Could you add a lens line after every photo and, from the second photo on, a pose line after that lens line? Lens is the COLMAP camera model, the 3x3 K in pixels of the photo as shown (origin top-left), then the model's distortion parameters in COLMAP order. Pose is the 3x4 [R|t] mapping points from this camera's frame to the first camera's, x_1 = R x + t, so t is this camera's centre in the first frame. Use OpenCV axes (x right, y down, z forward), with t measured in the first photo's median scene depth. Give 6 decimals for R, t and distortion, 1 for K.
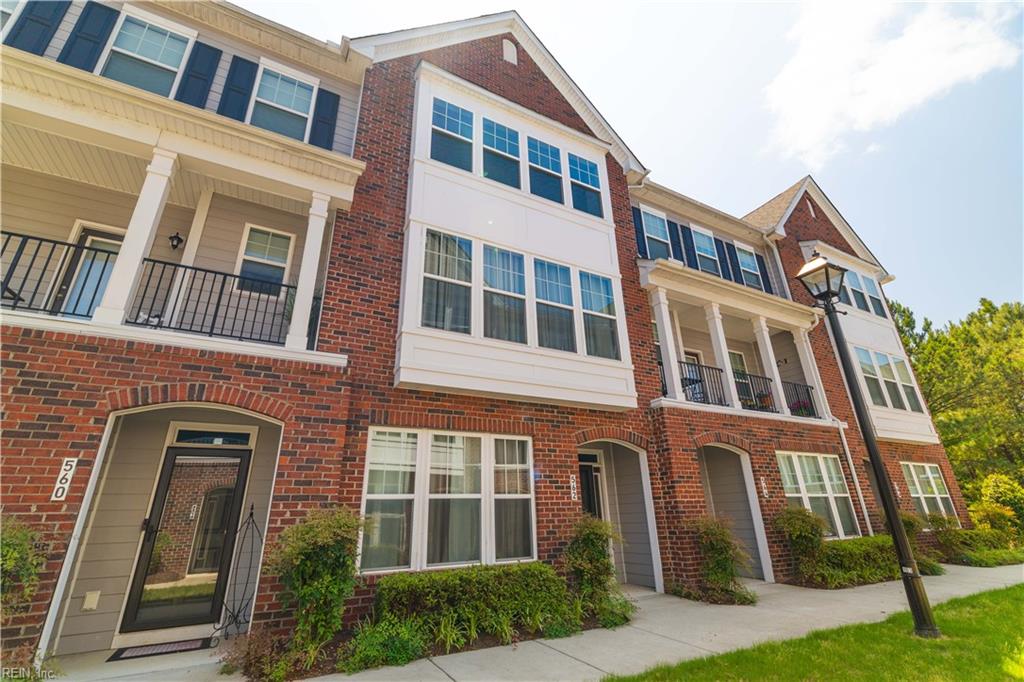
lens RADIAL K [[480.3, 0, 512.0], [0, 480.3, 341.0], [0, 0, 1]] dist [0.000787, 0.000082]
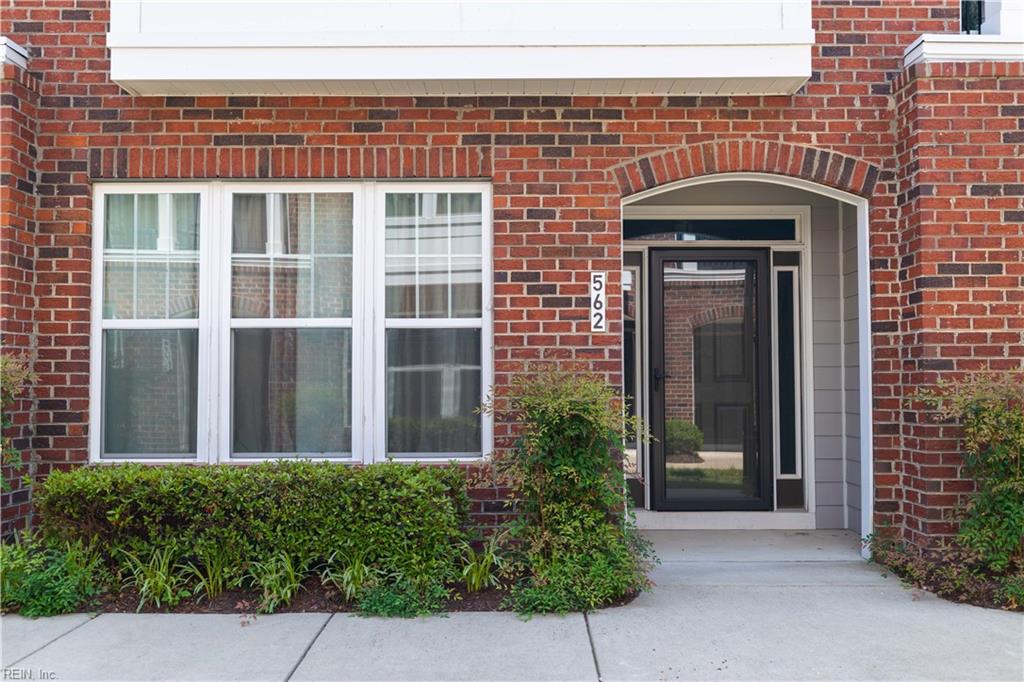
lens RADIAL K [[1008.2, 0, 512.0], [0, 1008.2, 393.1], [0, 0, 1]] dist [0.003538, -0.010022]
pose [[0.865636, 0.033389, -0.499560, 0.509751], [0.154441, 0.931311, 0.329860, 0.090576], [0.476259, -0.362691, 0.801019, 0.274502]]
